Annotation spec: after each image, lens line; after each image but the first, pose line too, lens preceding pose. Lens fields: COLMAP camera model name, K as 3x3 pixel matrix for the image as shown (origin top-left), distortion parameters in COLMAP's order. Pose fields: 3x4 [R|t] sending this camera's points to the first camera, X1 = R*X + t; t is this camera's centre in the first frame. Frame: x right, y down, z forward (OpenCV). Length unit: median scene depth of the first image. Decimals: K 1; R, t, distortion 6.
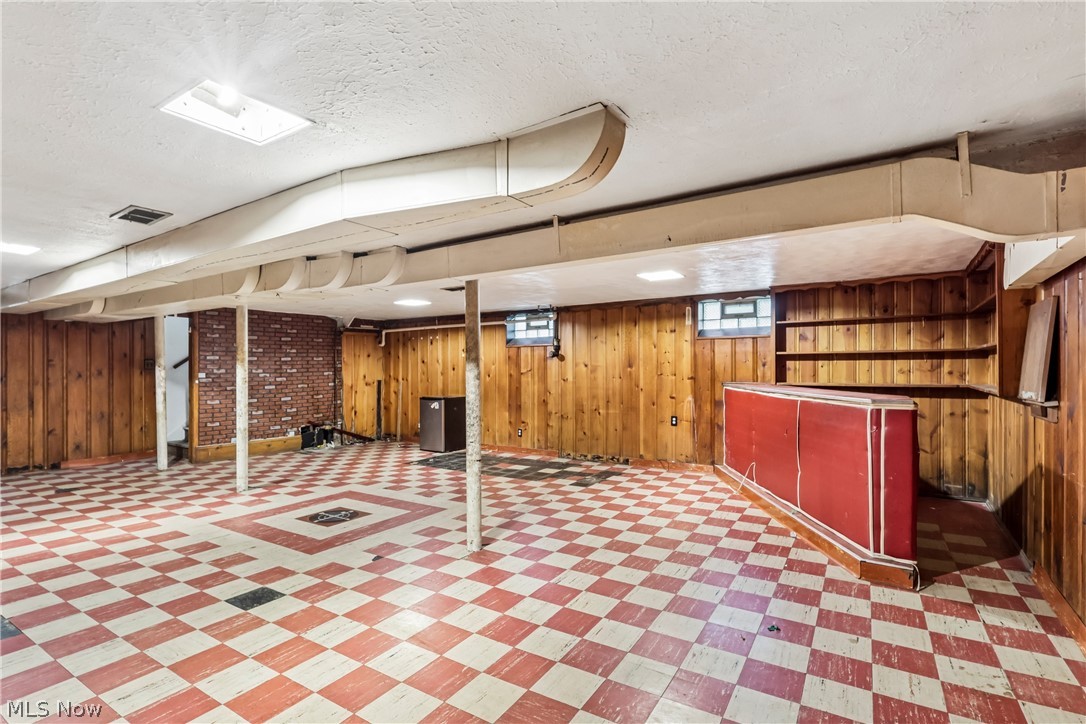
lens RADIAL K [[518.5, 0, 542.2], [0, 518.5, 365.2], [0, 0, 1]] dist [-0.006040, 0.001936]
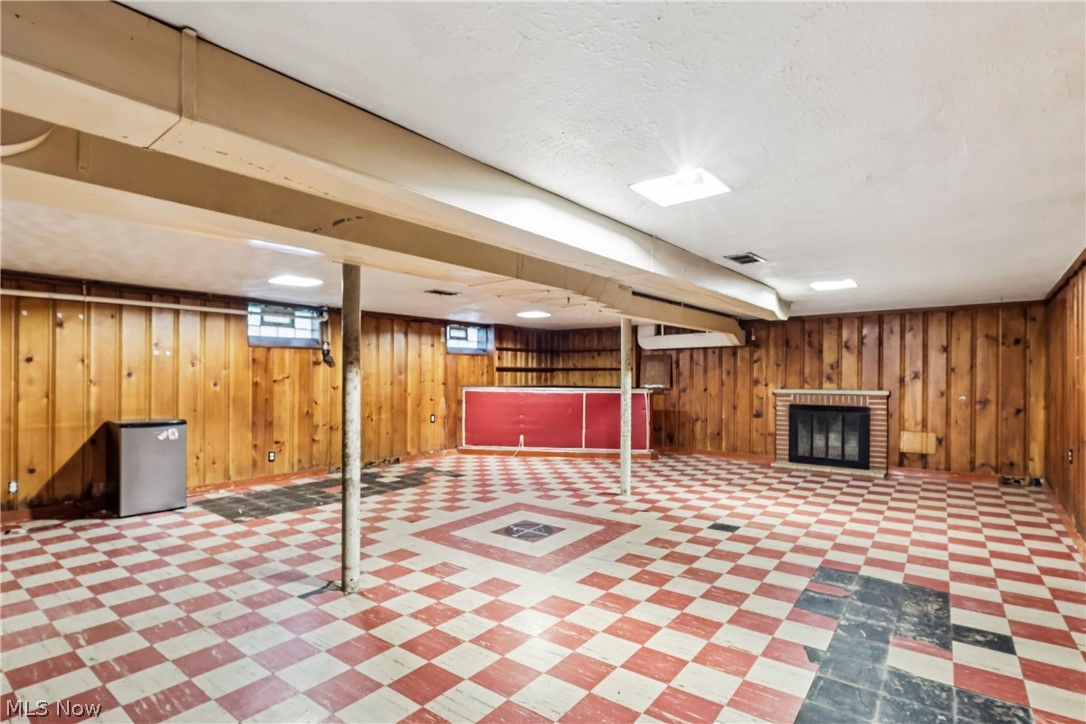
lens RADIAL K [[518.5, 0, 543.5], [0, 518.5, 372.8], [0, 0, 1]] dist [-0.006040, 0.001936]
pose [[0.094602, 0.011266, 0.995451, -0.947533], [-0.010444, 0.999892, -0.010324, 0.008630], [-0.995460, -0.009420, 0.094710, 0.621322]]
